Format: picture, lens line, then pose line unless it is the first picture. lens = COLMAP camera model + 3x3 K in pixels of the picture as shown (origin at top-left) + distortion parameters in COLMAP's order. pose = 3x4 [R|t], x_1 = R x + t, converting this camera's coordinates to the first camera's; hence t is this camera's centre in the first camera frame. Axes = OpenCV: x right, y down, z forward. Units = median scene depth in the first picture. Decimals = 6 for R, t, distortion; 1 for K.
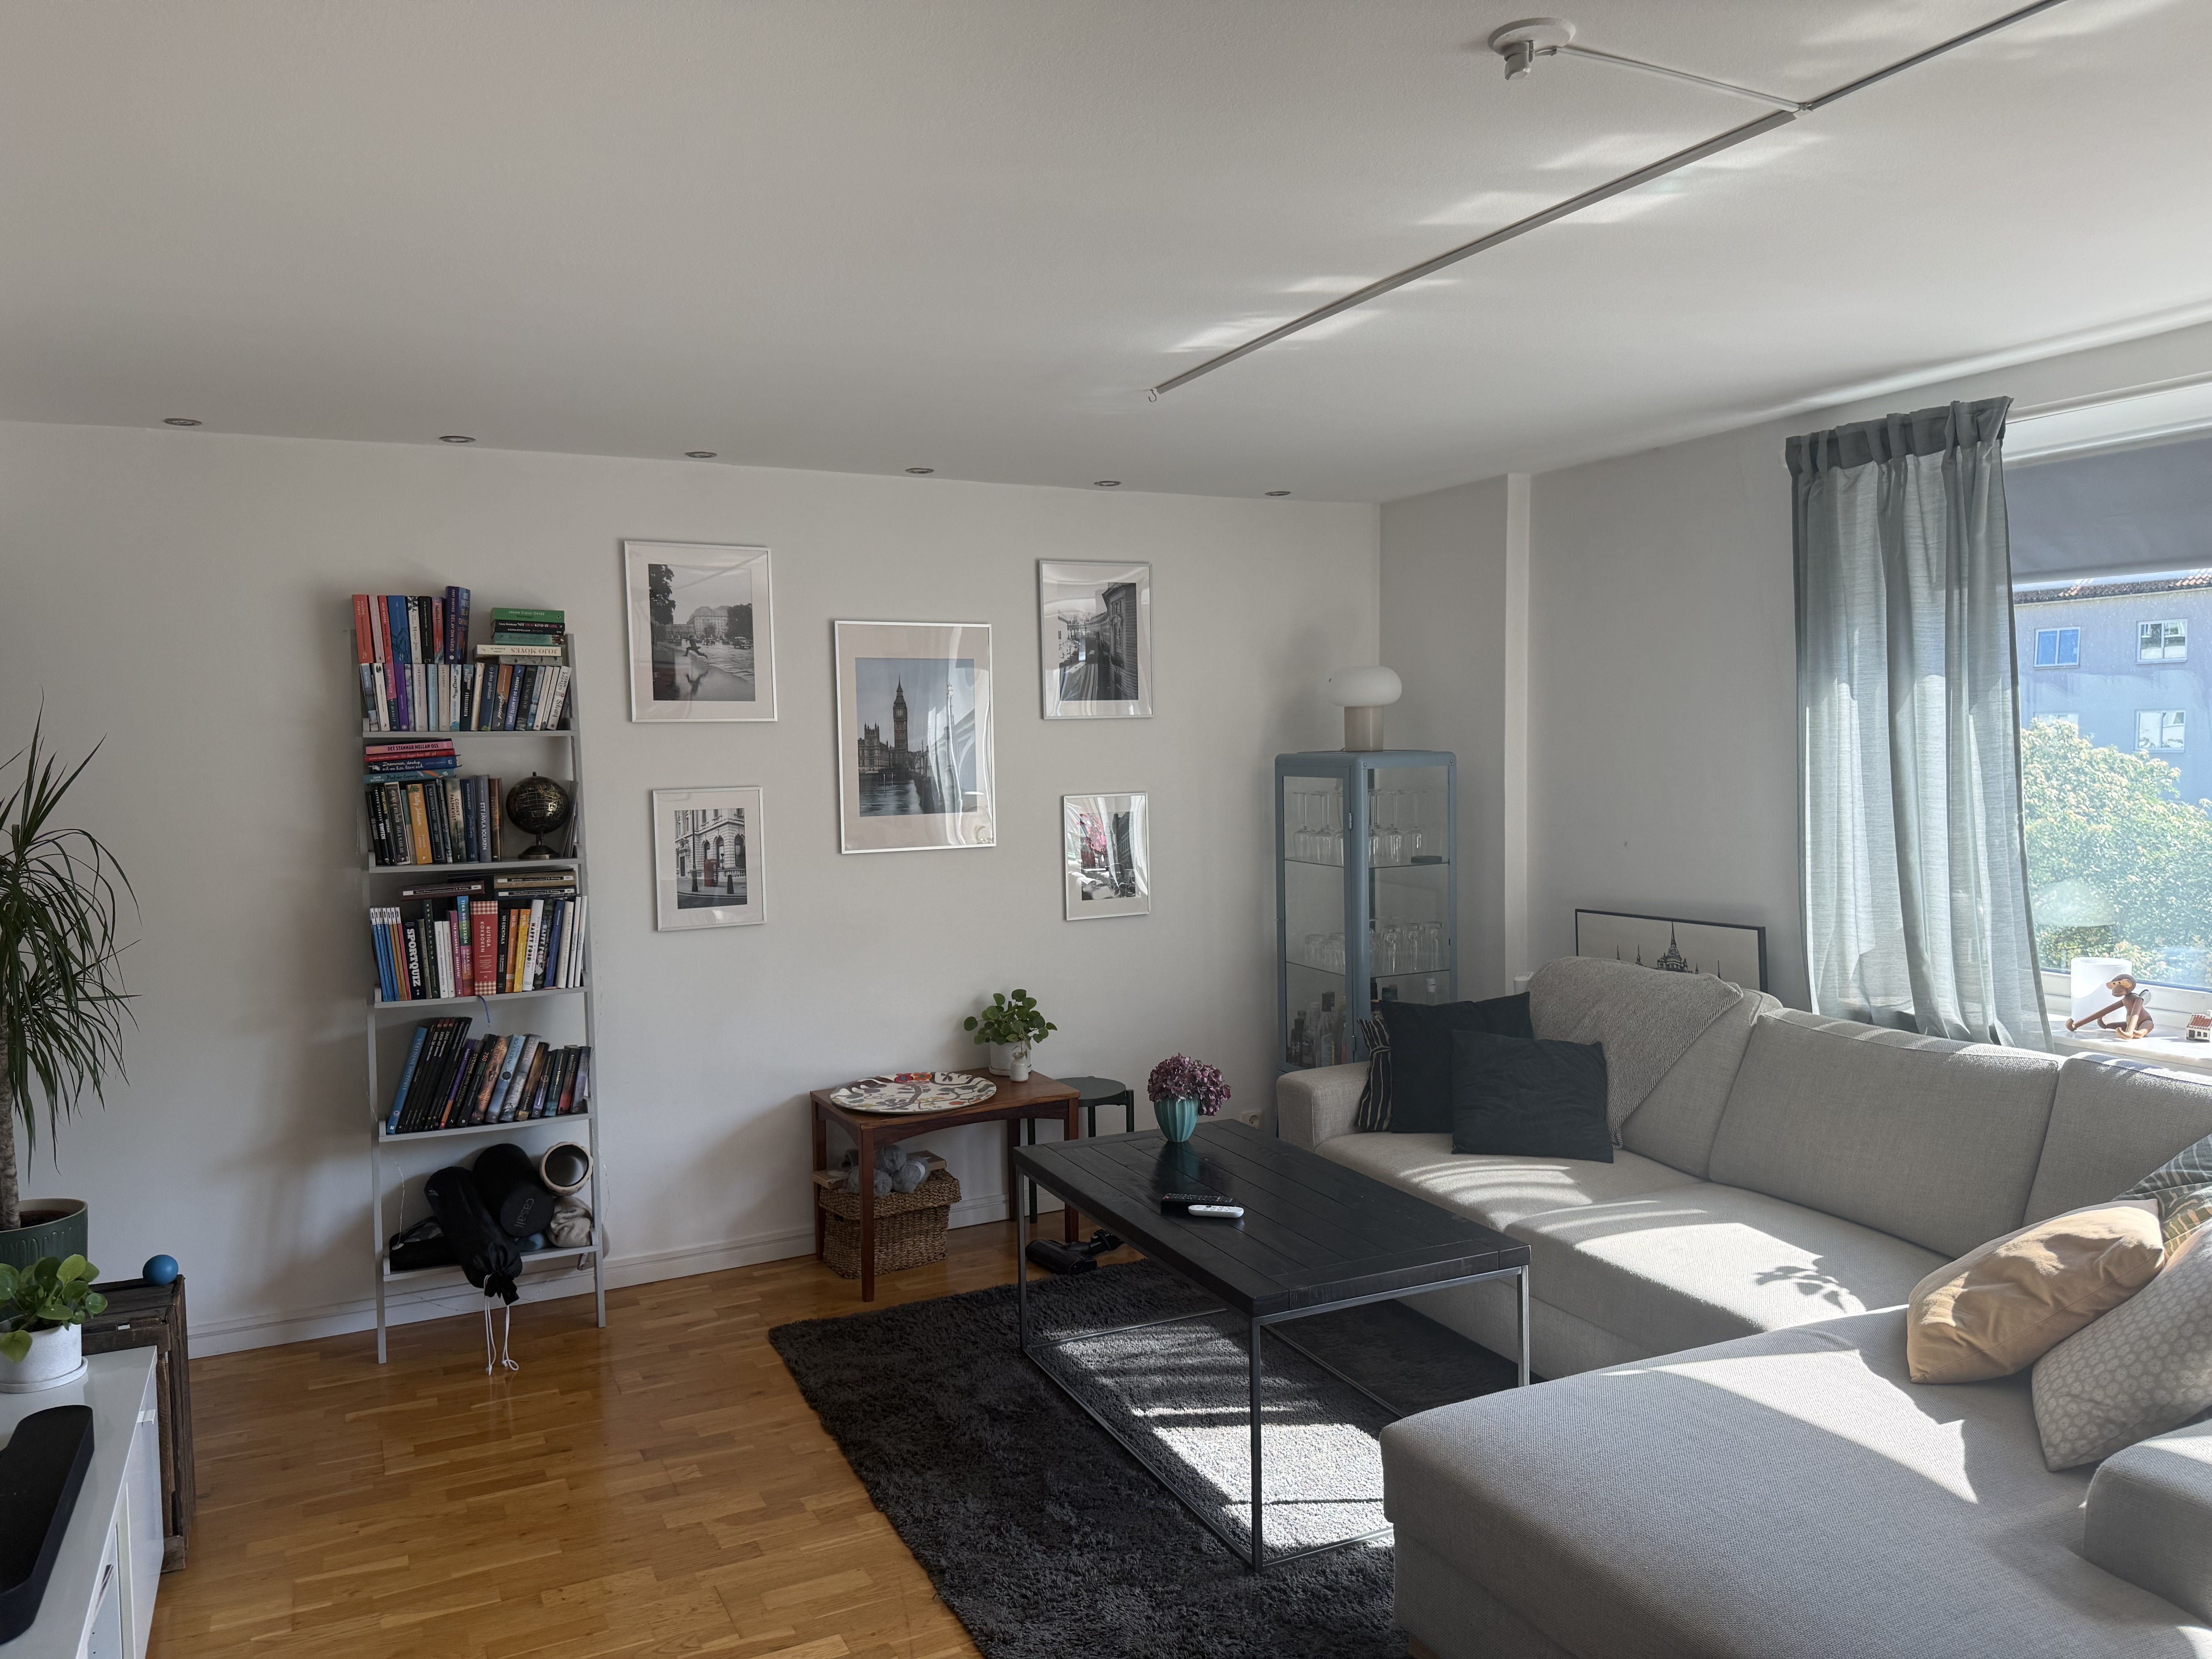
lens RADIAL K [[1534.6, 0, 1106.0], [0, 1534.6, 829.5], [0, 0, 1]] dist [-0.000571, 0.000107]
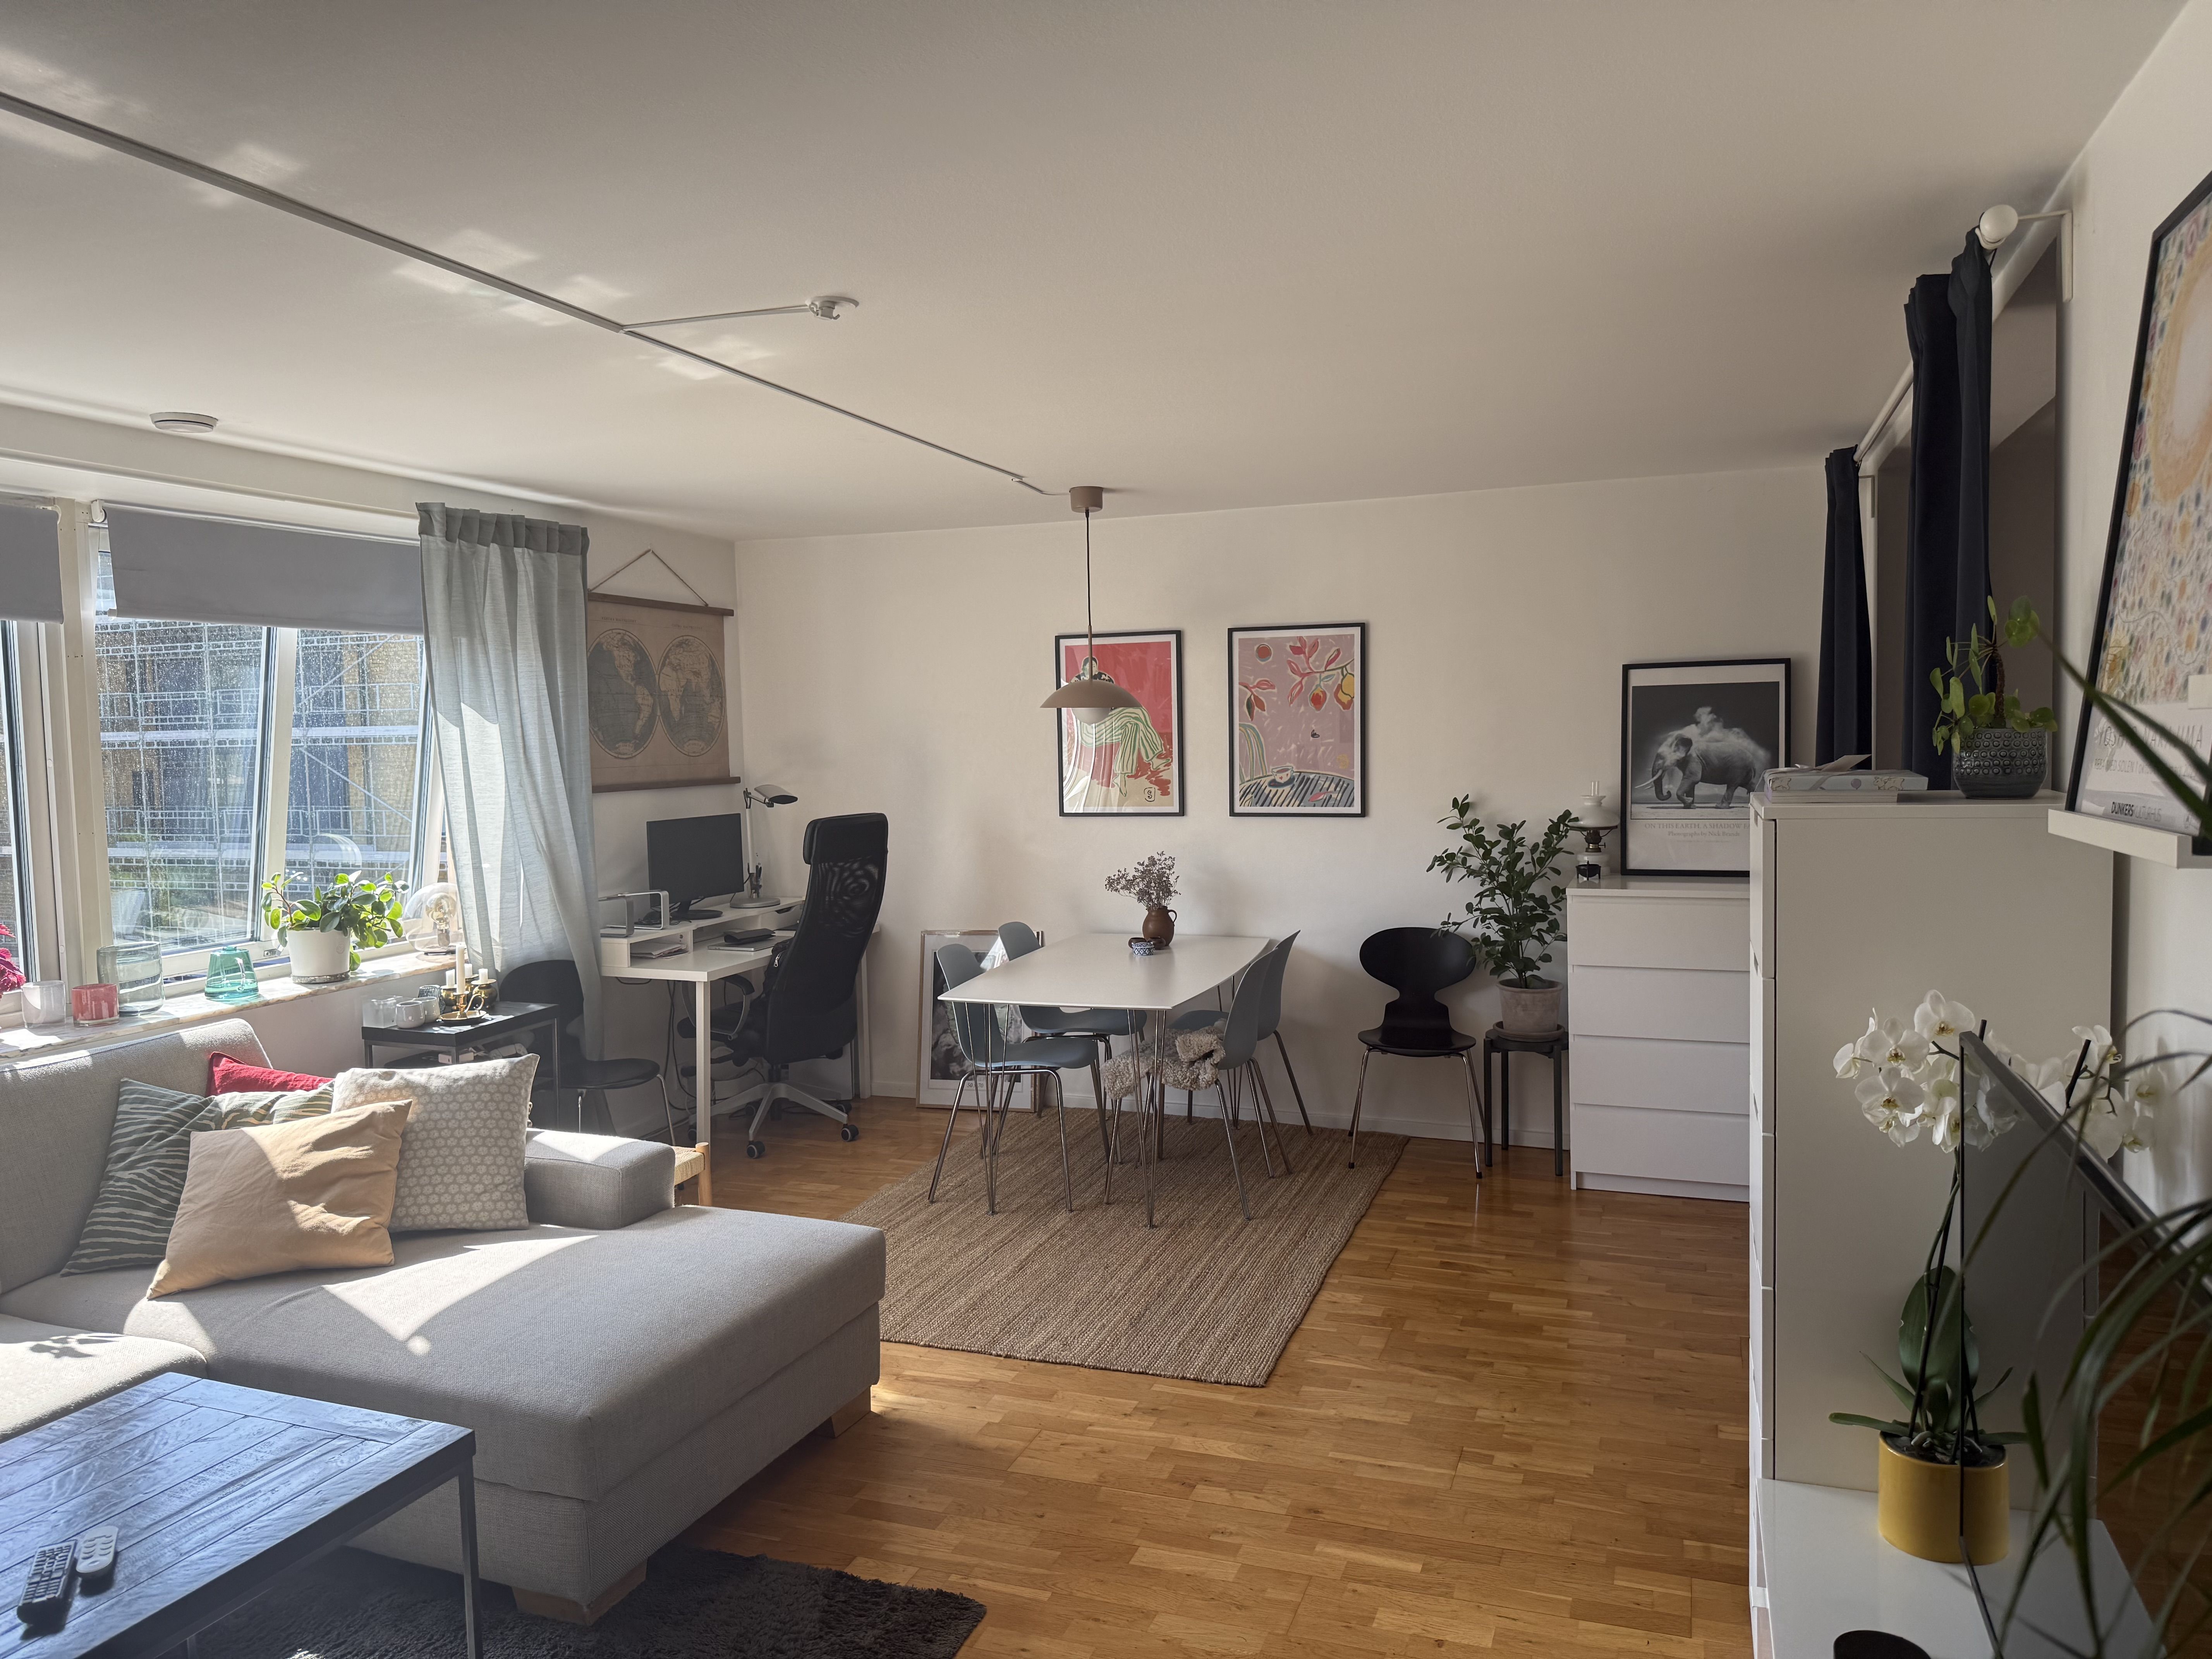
lens RADIAL K [[1534.6, 0, 1106.0], [0, 1534.6, 829.5], [0, 0, 1]] dist [-0.000571, 0.000107]
pose [[-0.683754, -0.018753, 0.729472, -0.840414], [0.080259, 0.991672, 0.100722, -0.076232], [-0.725286, 0.127416, -0.676554, 1.466715]]
